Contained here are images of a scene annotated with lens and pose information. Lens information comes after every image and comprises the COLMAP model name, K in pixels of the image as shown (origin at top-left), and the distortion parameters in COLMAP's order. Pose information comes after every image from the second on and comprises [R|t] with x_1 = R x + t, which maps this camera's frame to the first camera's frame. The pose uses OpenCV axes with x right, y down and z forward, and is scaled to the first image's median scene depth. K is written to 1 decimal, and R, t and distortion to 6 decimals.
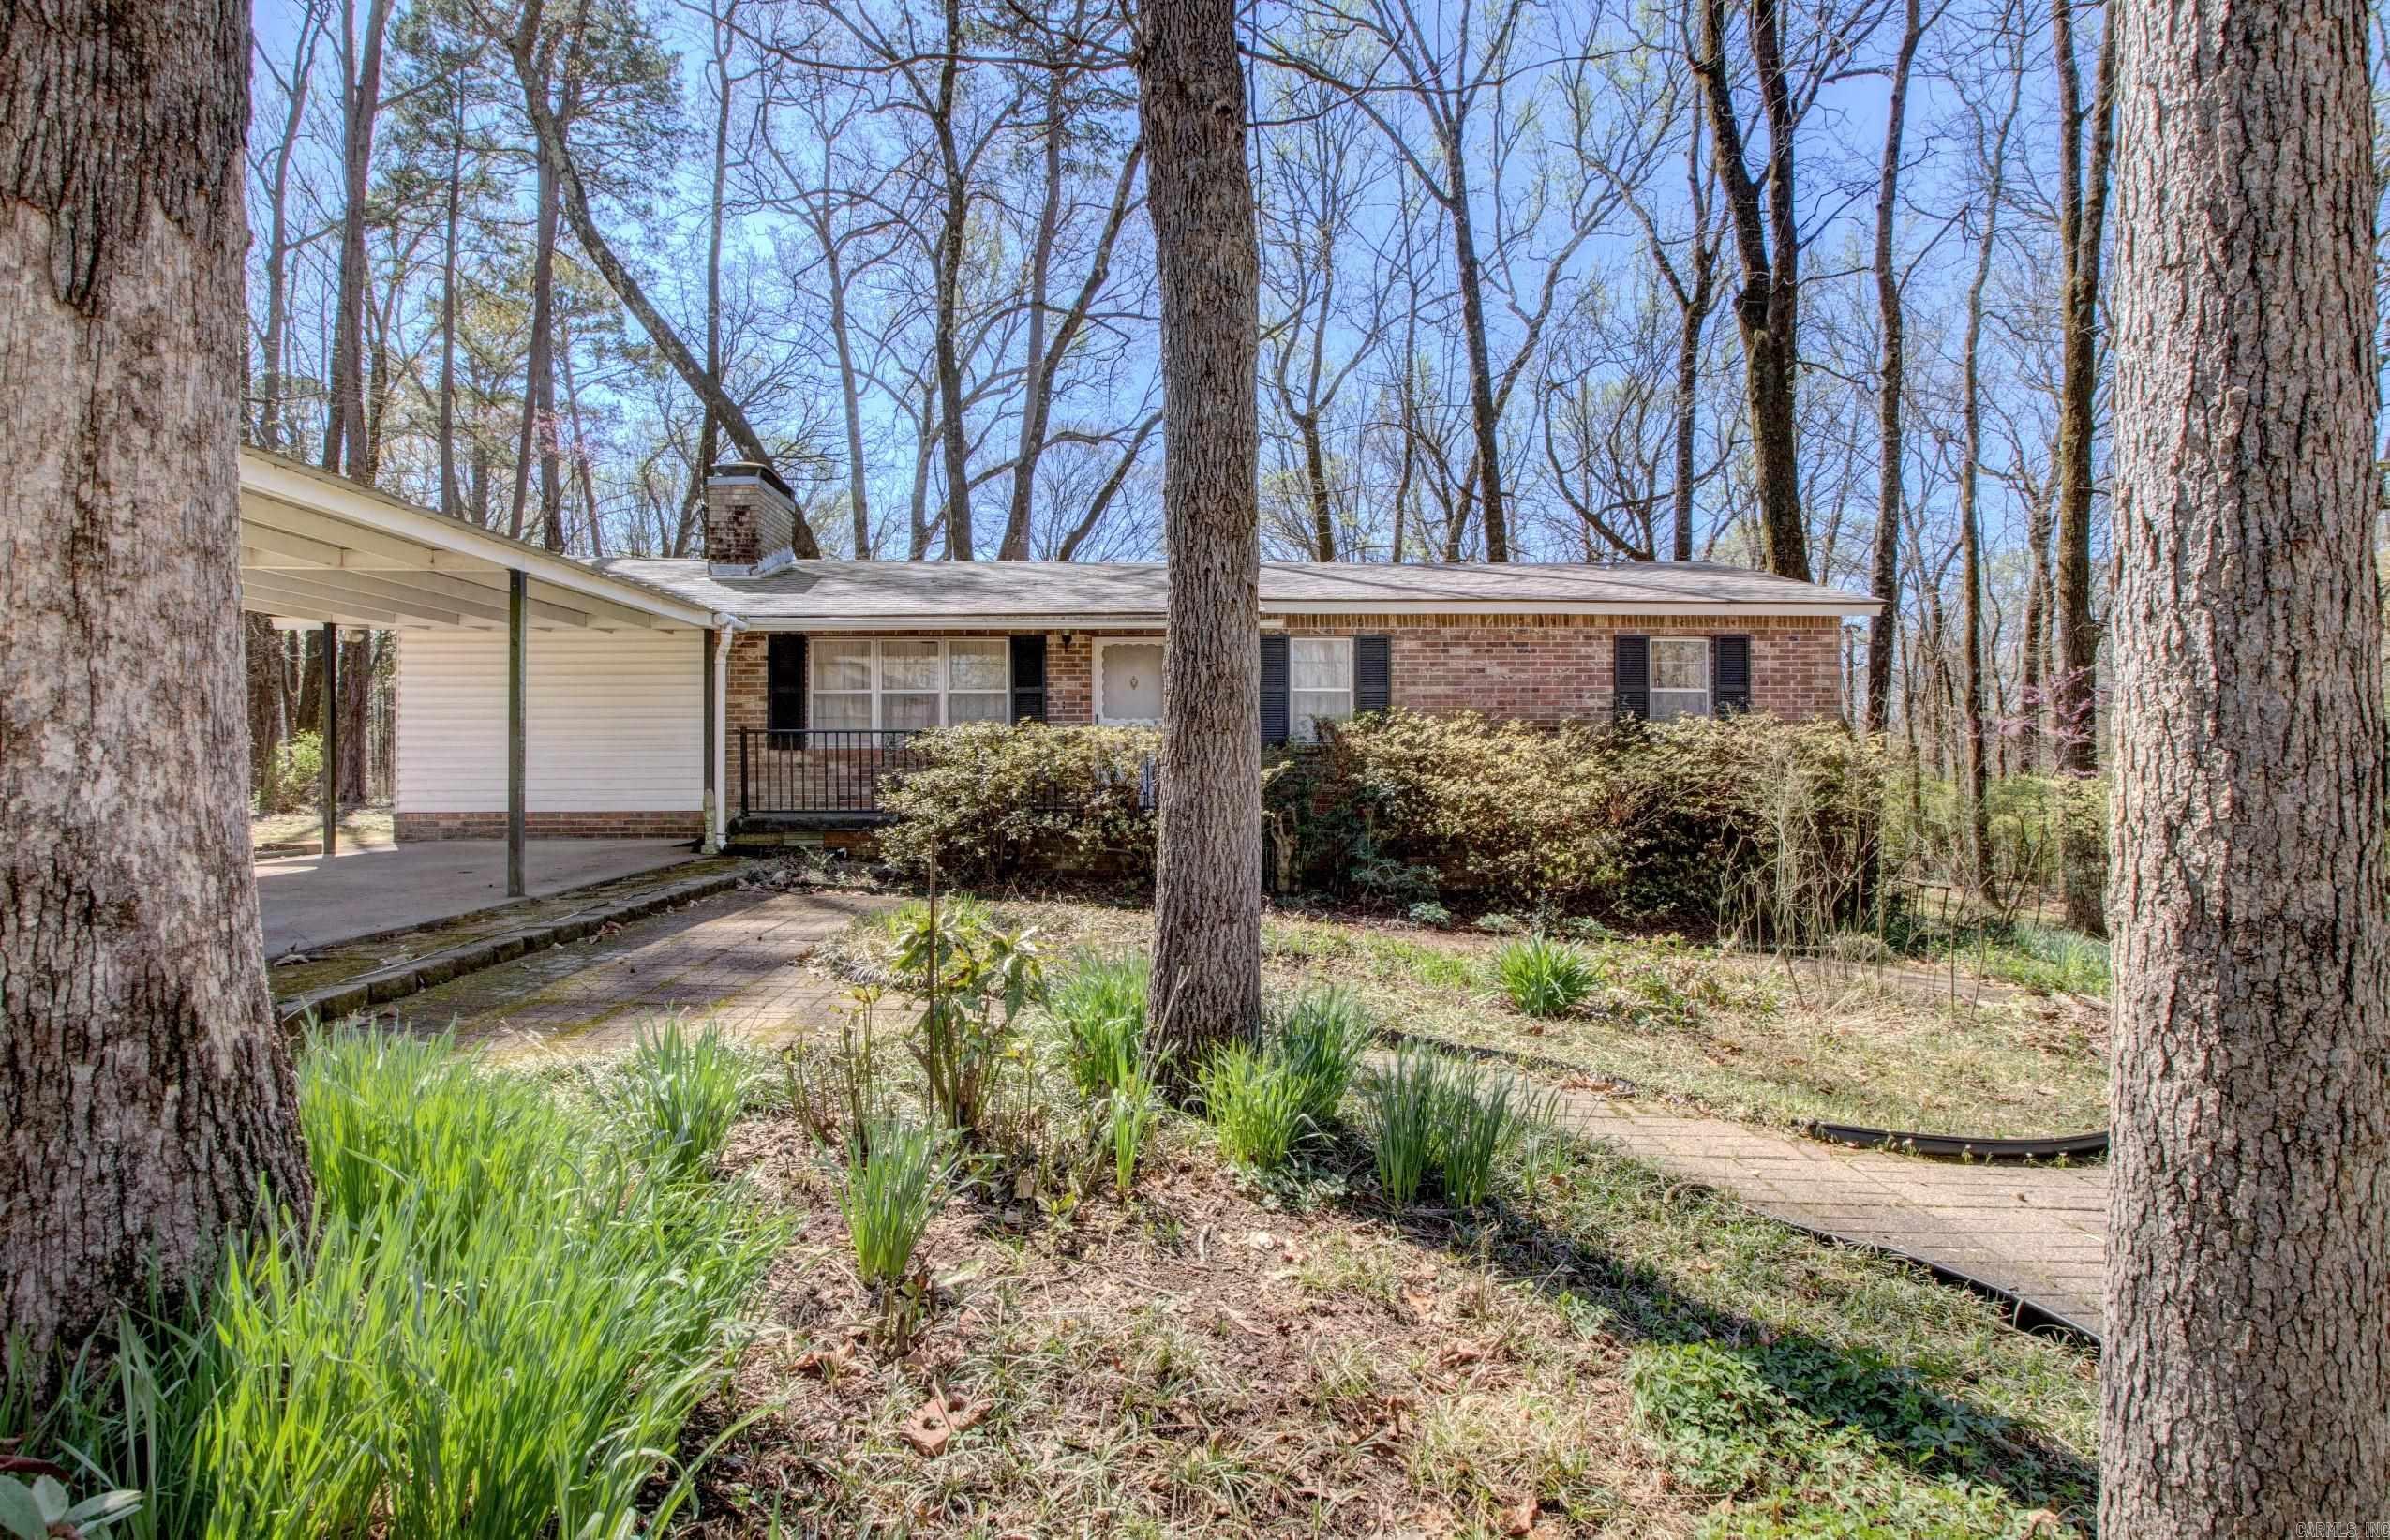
lens RADIAL K [[1120.0, 0, 1193.0], [0, 1120.0, 764.9], [0, 0, 1]] dist [-0.001200, -0.014469]
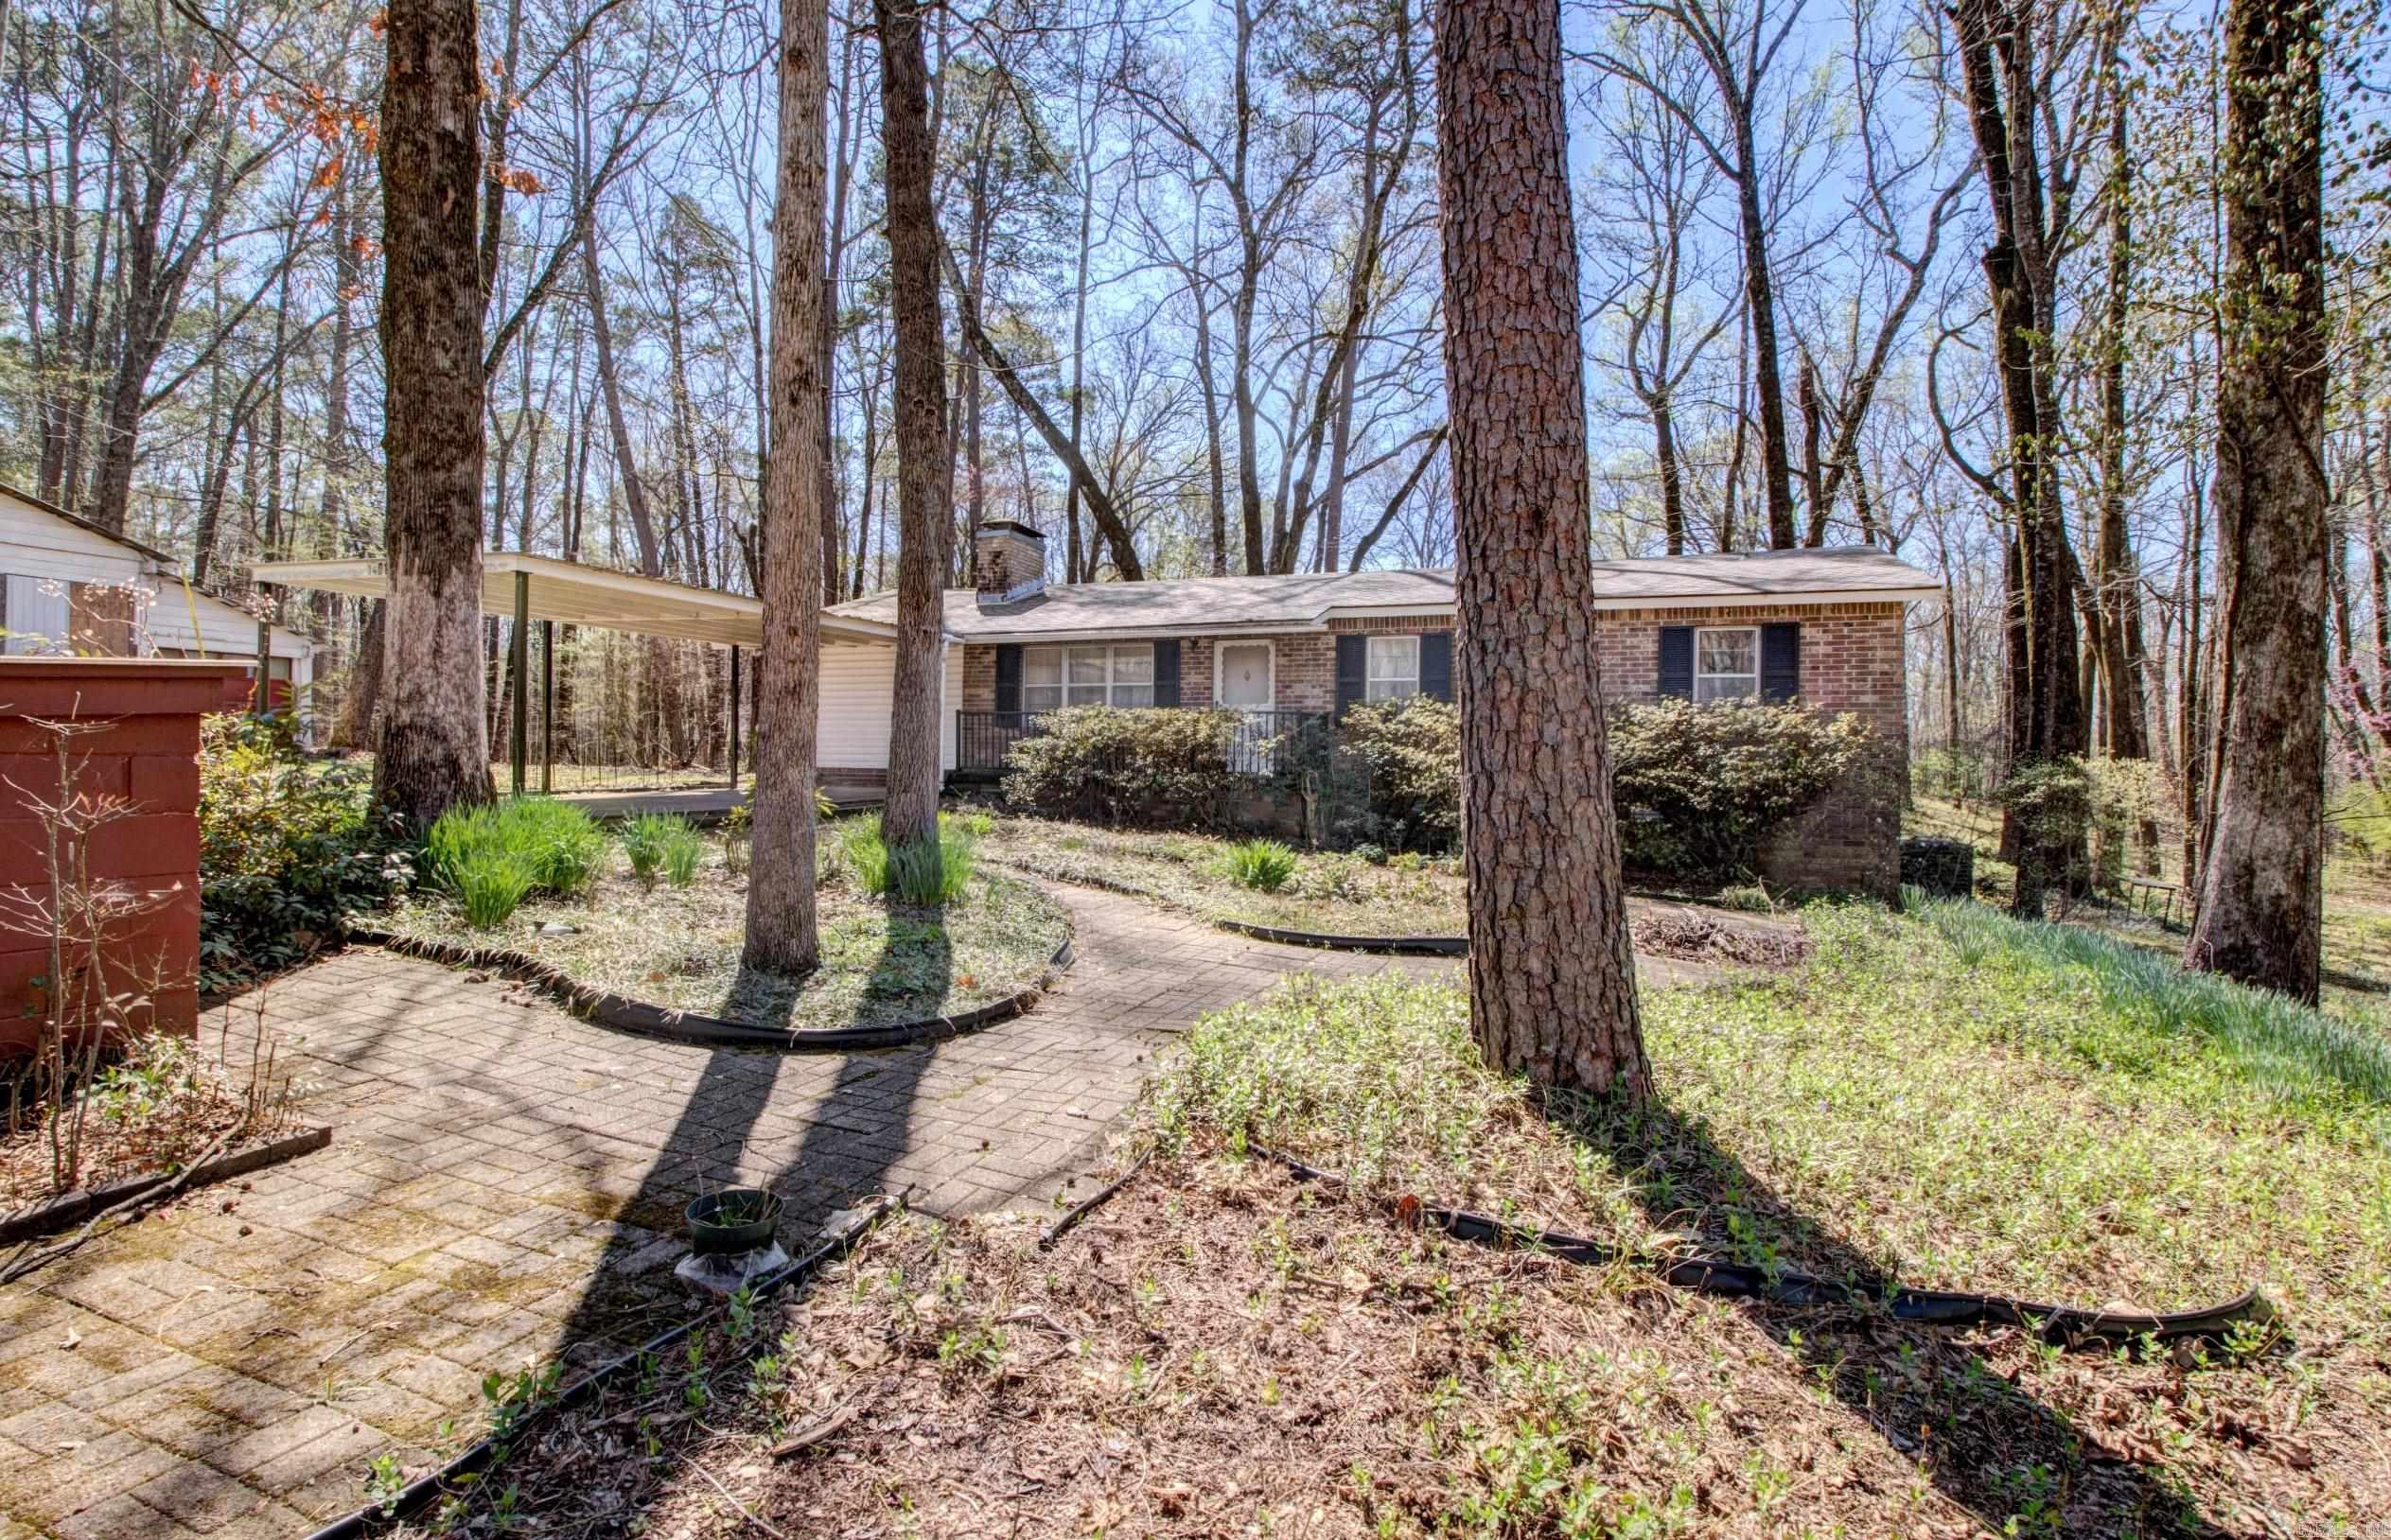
lens RADIAL K [[1120.3, 0, 1174.1], [0, 1120.3, 775.4], [0, 0, 1]] dist [-0.001200, -0.014469]
pose [[0.922712, 0.020187, -0.384961, 0.360126], [-0.014018, 0.999725, 0.018825, 0.017070], [0.385235, -0.011974, 0.922741, -0.207133]]
